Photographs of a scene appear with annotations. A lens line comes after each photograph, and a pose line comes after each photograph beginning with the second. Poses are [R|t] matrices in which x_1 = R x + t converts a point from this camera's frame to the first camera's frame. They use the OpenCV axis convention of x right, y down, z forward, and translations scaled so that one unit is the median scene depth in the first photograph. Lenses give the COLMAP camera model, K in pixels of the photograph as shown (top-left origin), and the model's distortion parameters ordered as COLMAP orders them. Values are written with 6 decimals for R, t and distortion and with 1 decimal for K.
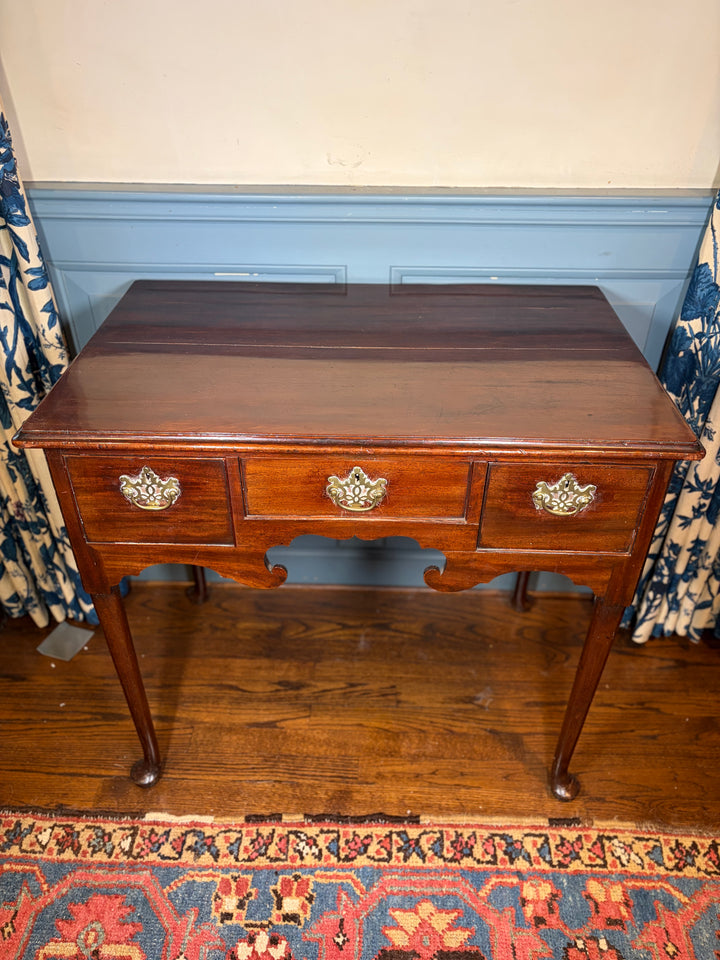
lens RADIAL K [[722.6, 0, 360.0], [0, 722.6, 480.0], [0, 0, 1]] dist [0.073367, -0.101403]
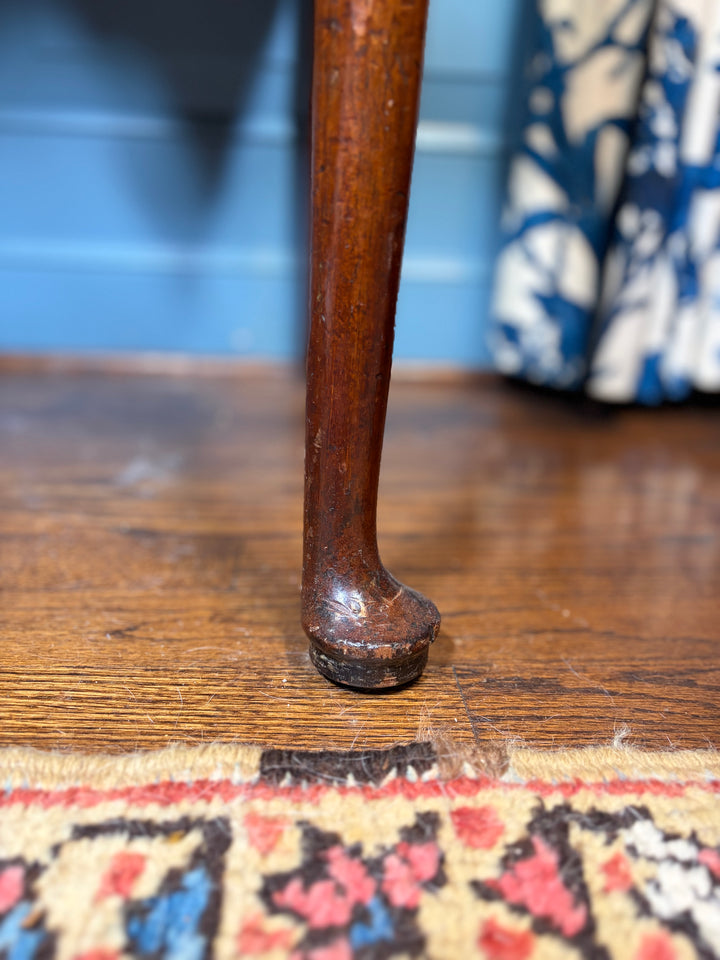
lens RADIAL K [[749.7, 0, 360.8], [0, 749.7, 478.3], [0, 0, 1]] dist [-0.012629, 0.003691]
pose [[0.993112, 0.009982, 0.116740, 0.267473], [0.018976, 0.969505, -0.244335, 0.457143], [-0.115619, 0.244867, 0.962638, 0.831051]]
